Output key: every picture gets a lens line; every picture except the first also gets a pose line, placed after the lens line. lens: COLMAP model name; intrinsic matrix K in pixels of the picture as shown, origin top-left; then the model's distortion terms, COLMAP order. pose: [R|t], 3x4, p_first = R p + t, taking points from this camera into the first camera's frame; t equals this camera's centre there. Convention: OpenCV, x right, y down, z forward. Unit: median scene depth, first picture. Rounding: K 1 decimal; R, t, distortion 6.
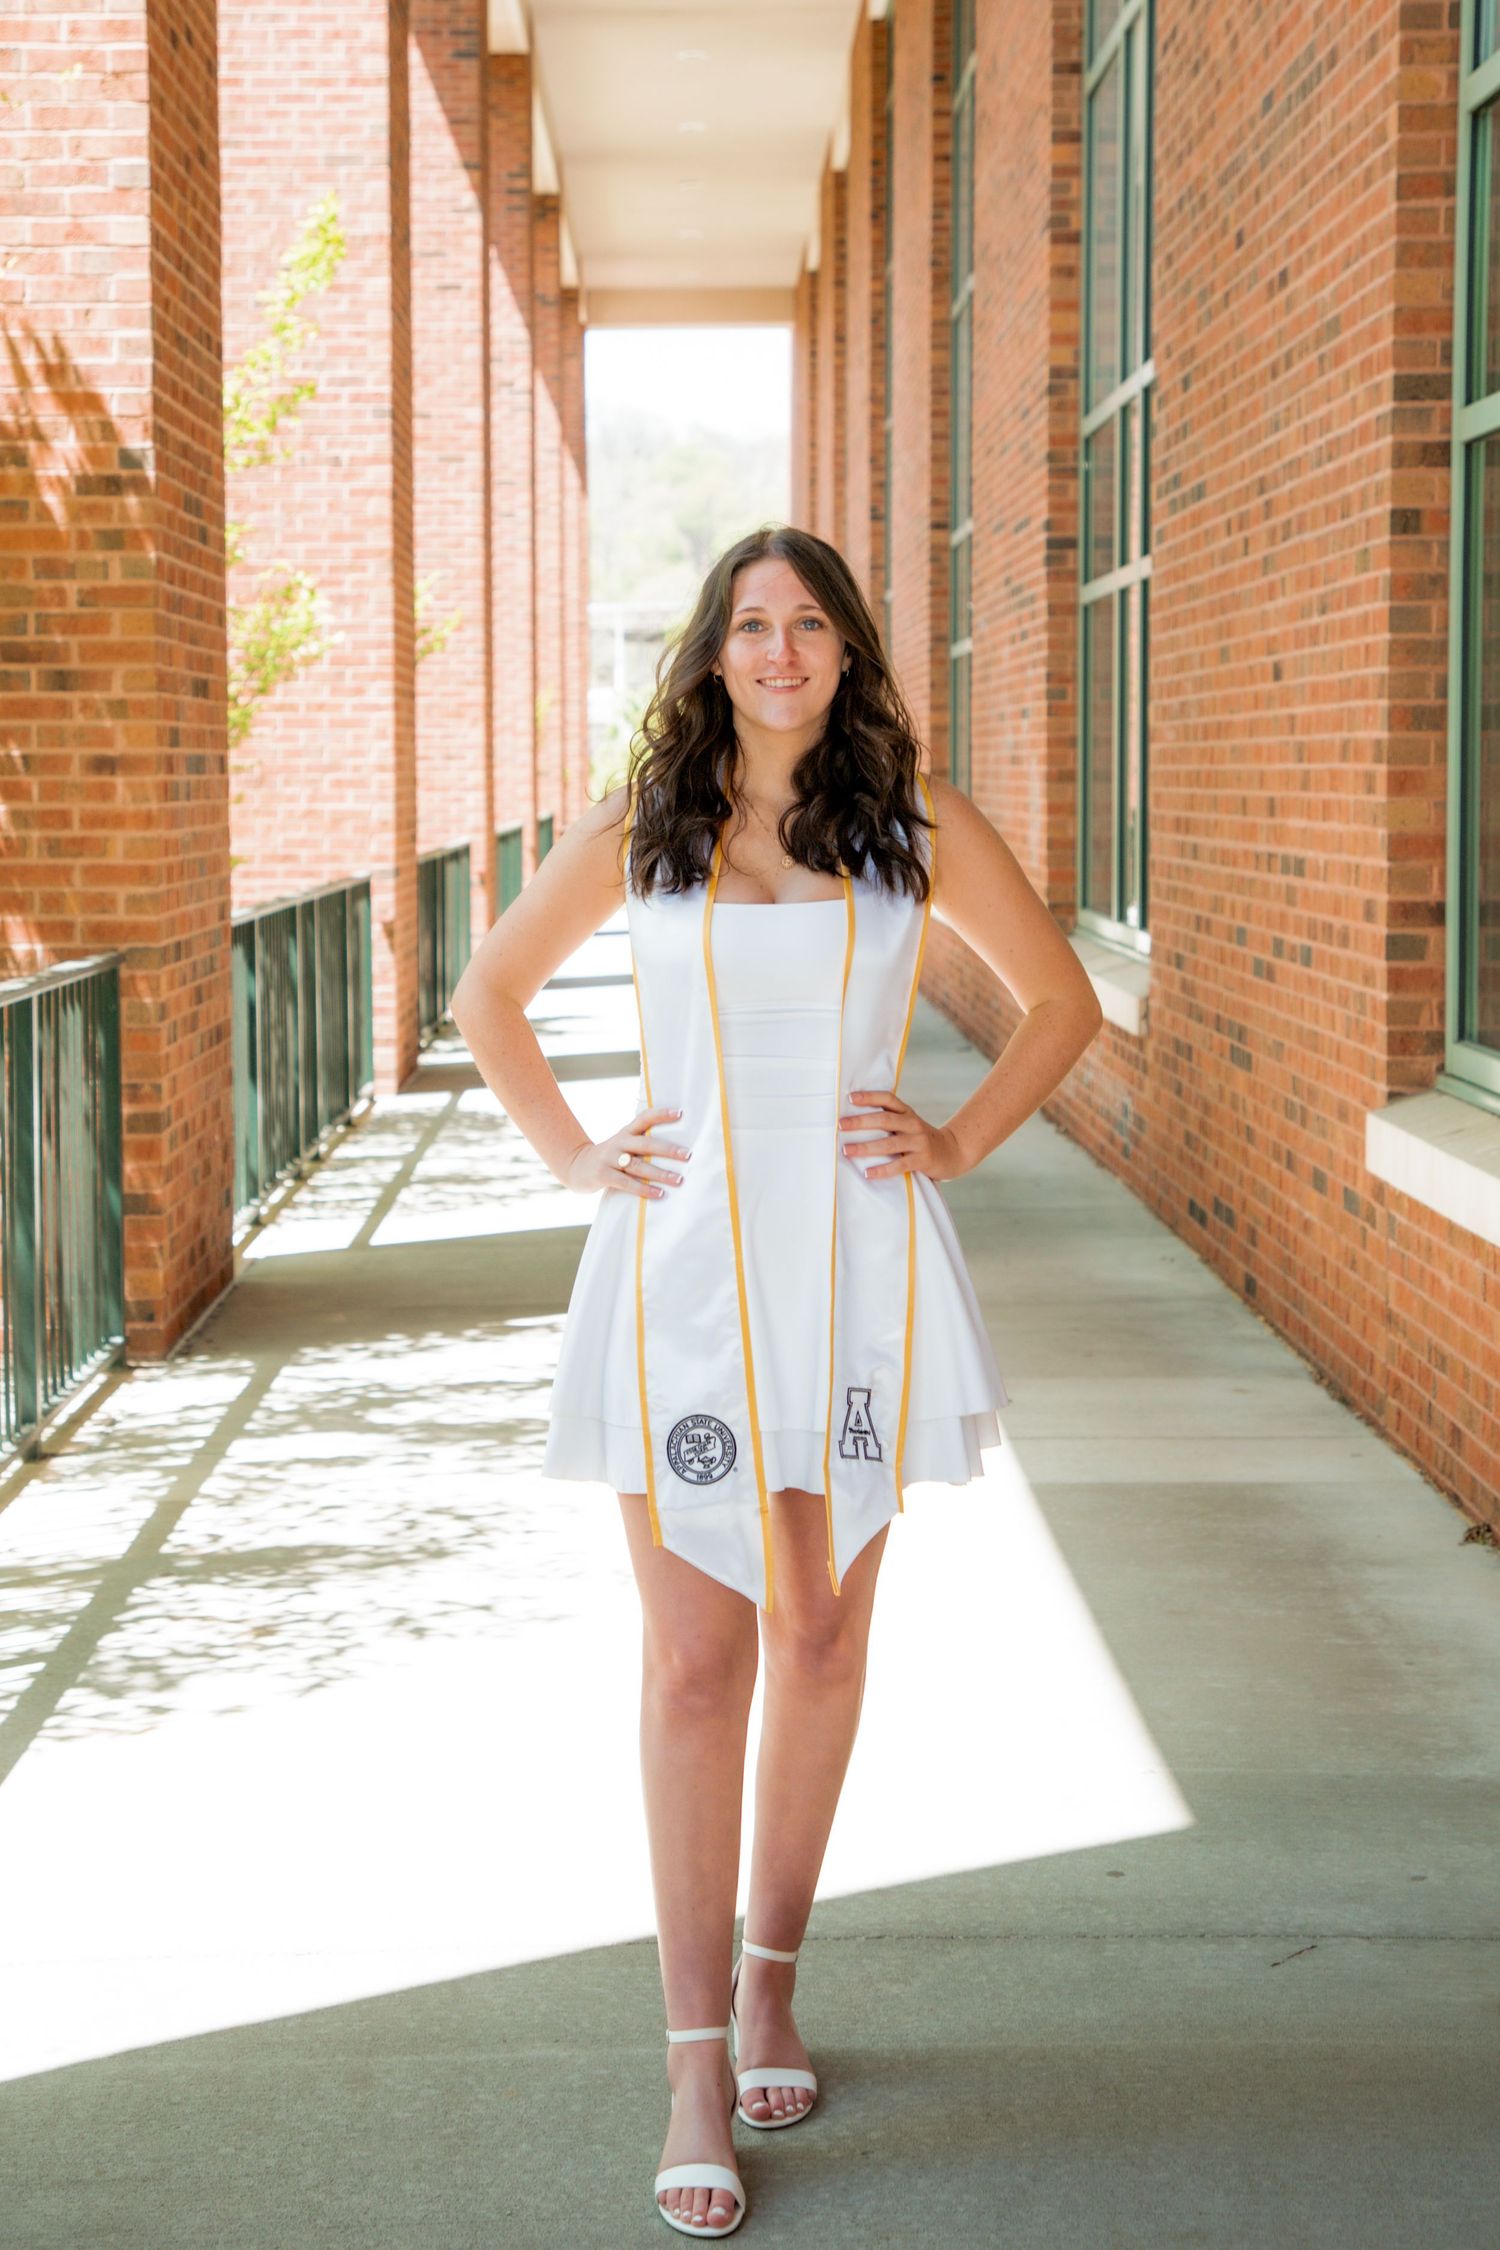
lens RADIAL K [[3745.8, 0, 610.2], [0, 3745.8, 984.1], [0, 0, 1]] dist [0.130566, 0.000000]
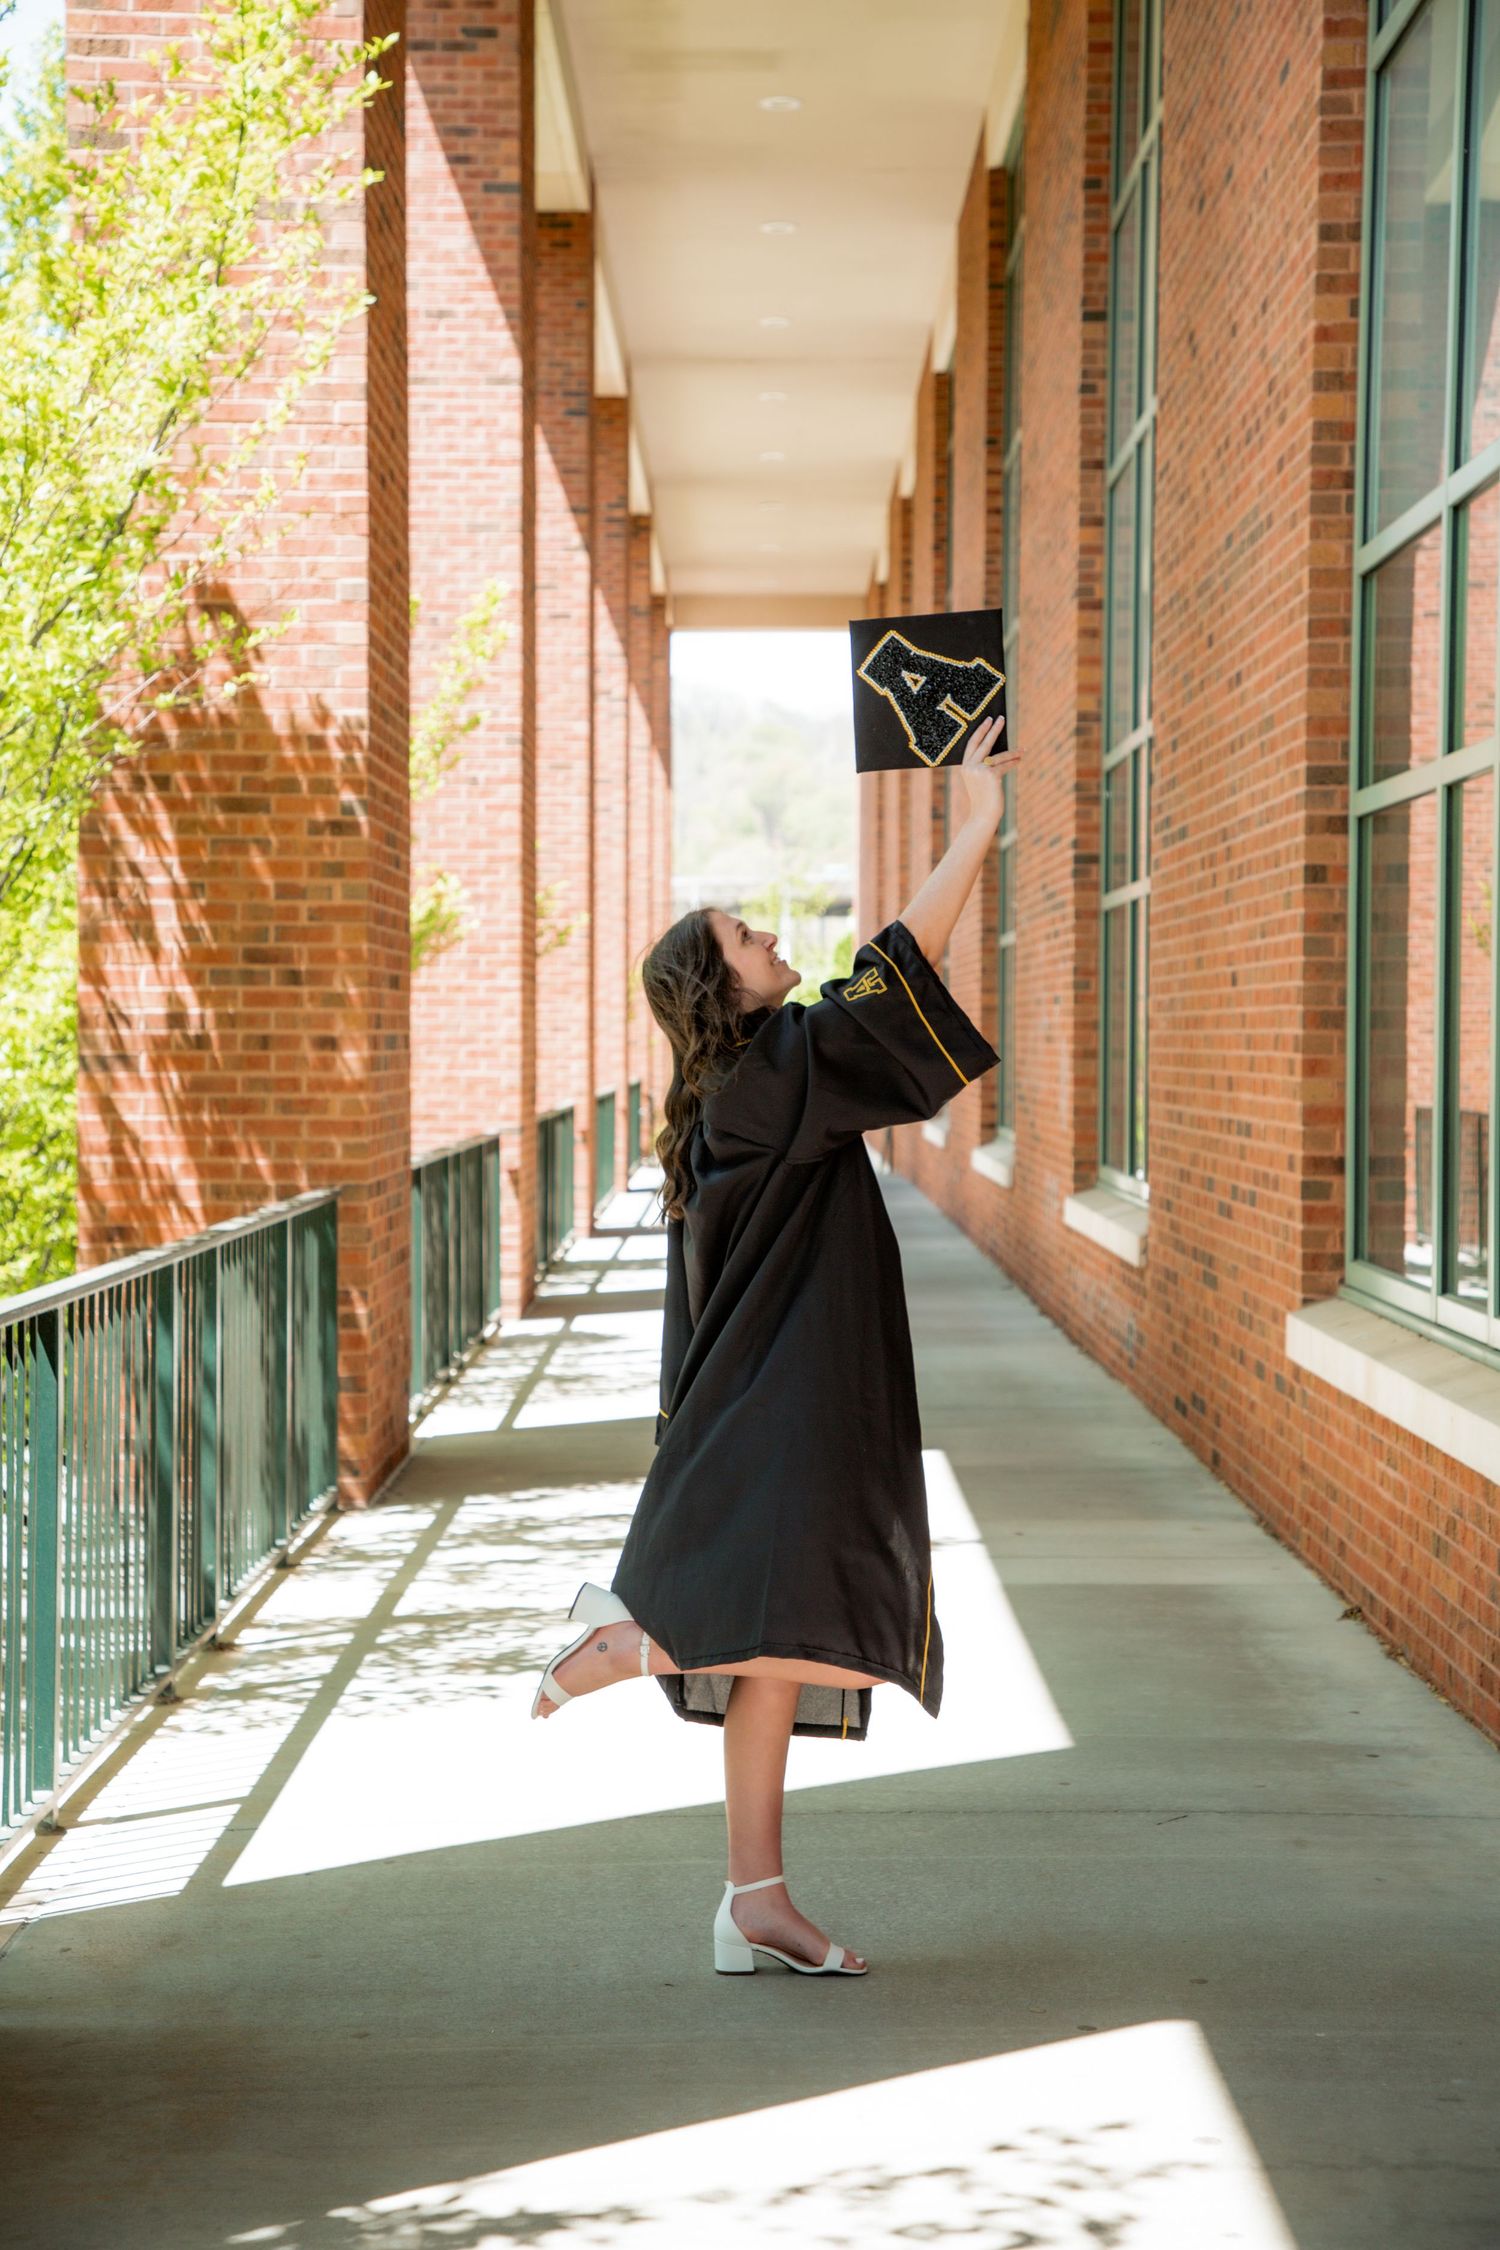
lens RADIAL K [[3630.8, 0, 731.1], [0, 3630.8, 1133.2], [0, 0, 1]] dist [0.210400, 0.000000]
pose [[0.999879, 0.008393, 0.013102, -0.006886], [-0.007993, 0.999509, -0.030284, 0.005466], [-0.013350, 0.030175, 0.999455, -0.147124]]
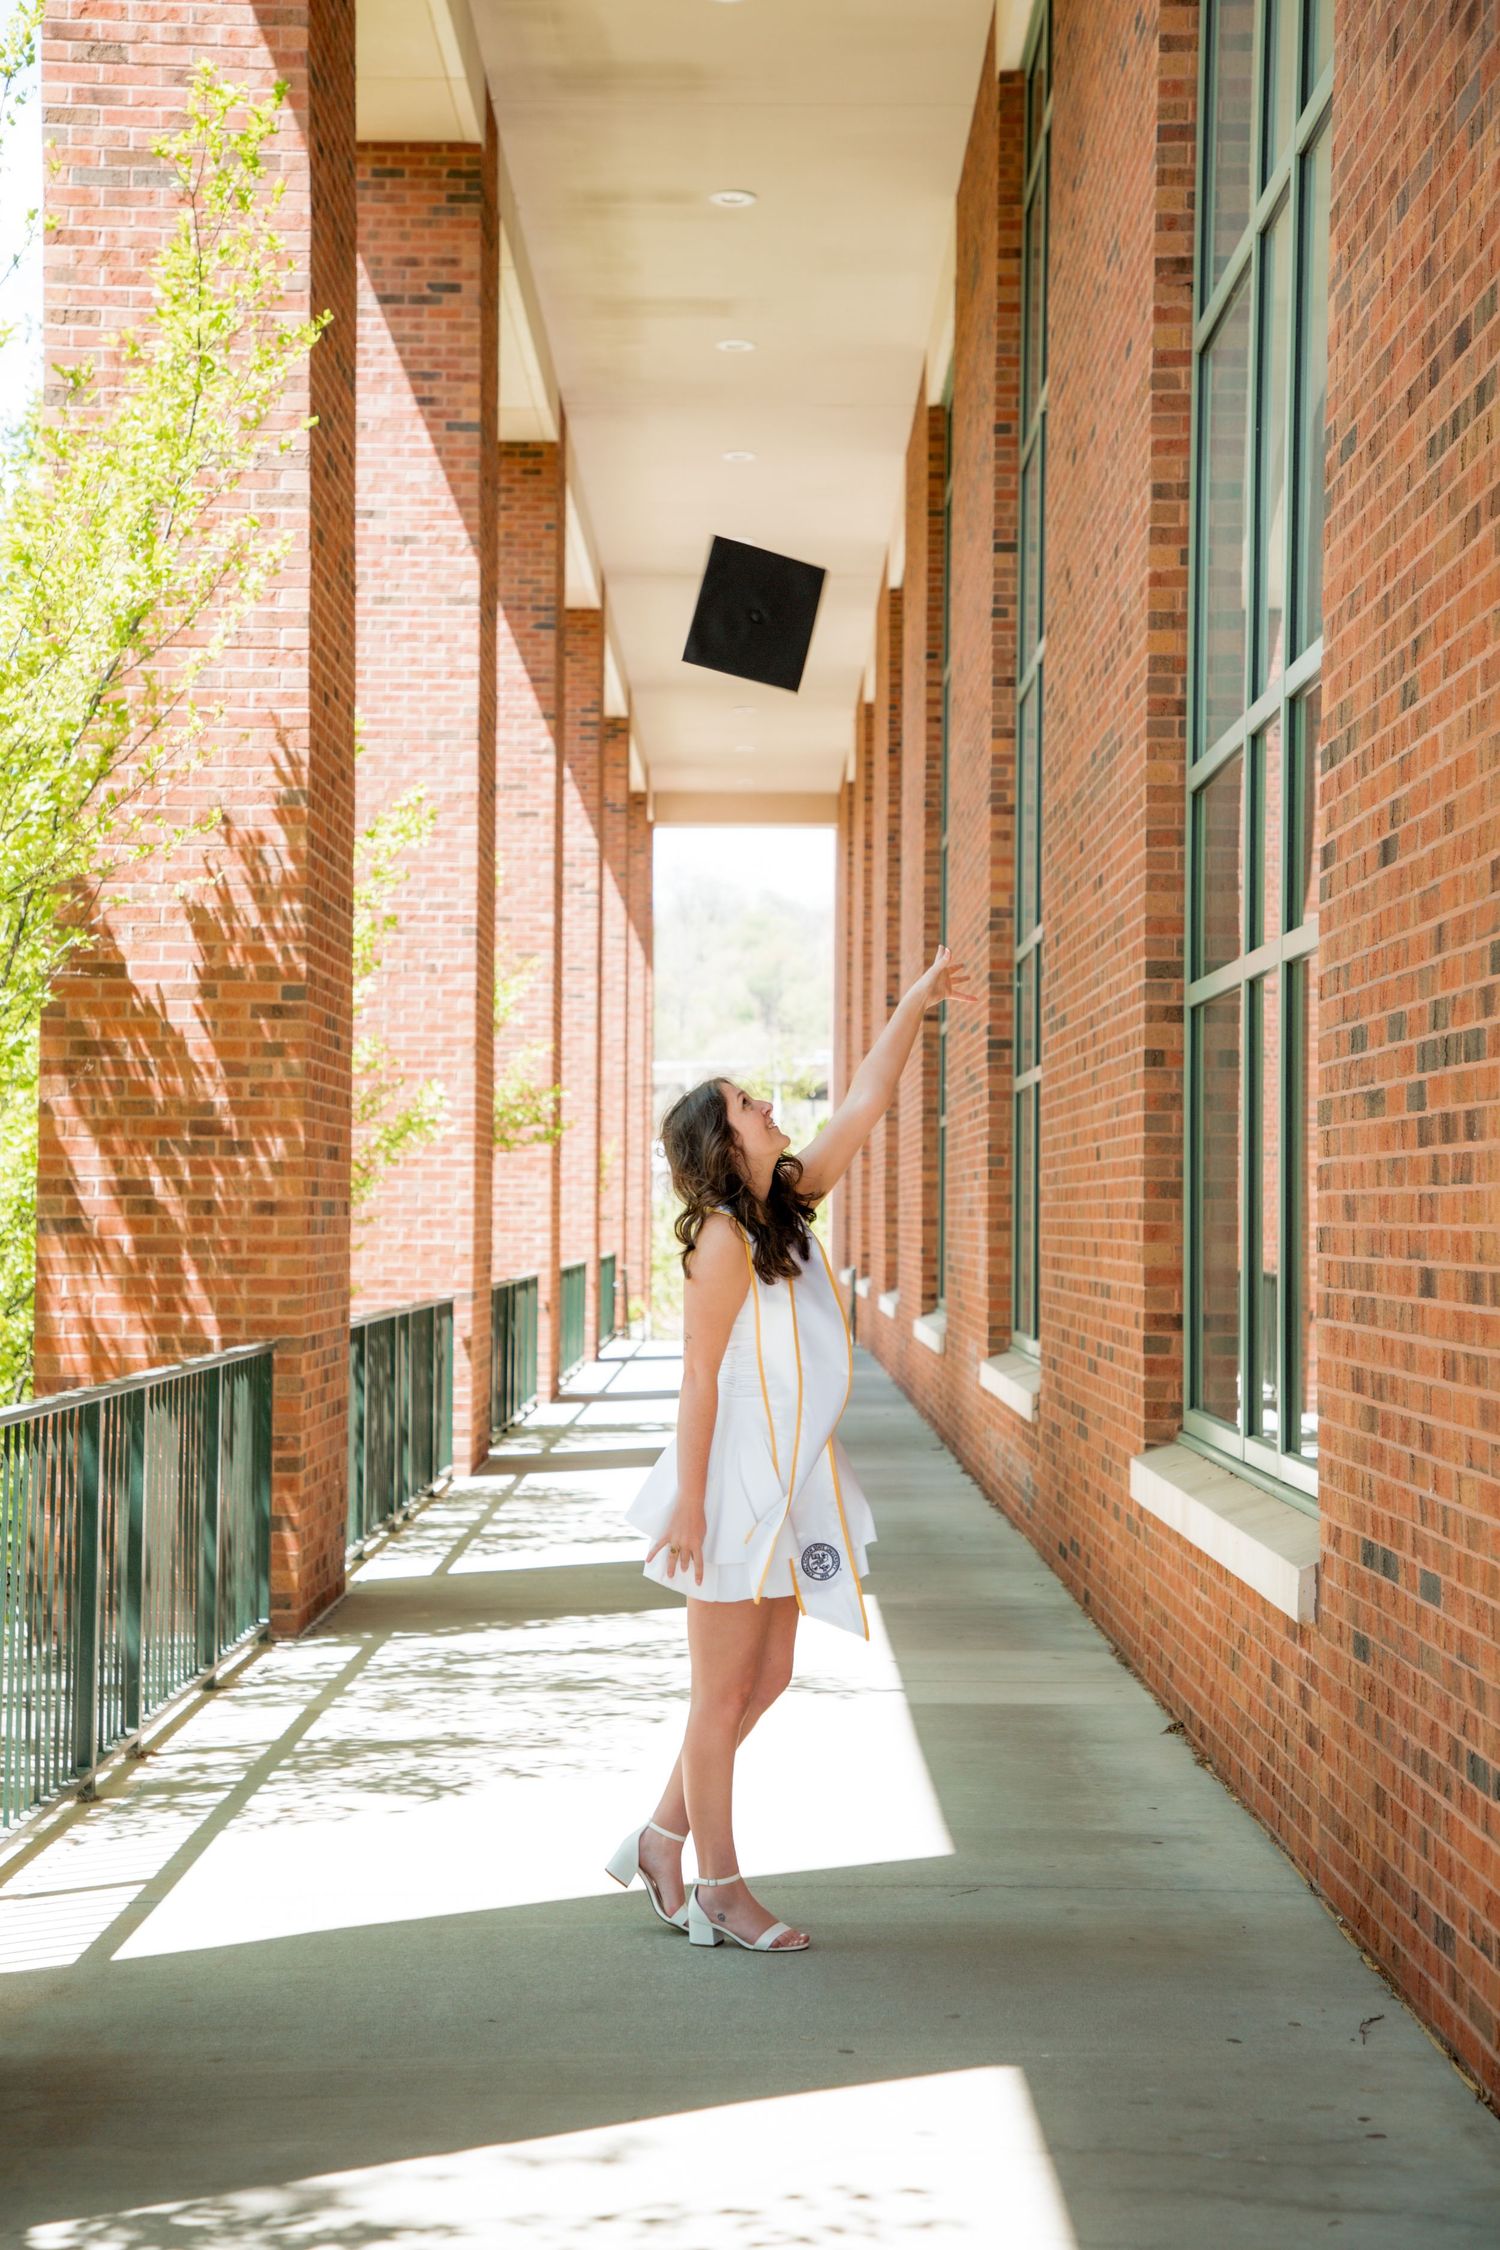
lens RADIAL K [[3544.3, 0, 735.7], [0, 3544.3, 1122.6], [0, 0, 1]] dist [0.187206, 0.000000]
pose [[0.999788, 0.014052, 0.015068, 0.012174], [-0.012749, 0.996439, -0.083352, 0.010819], [-0.016186, 0.083142, 0.996406, -0.194499]]
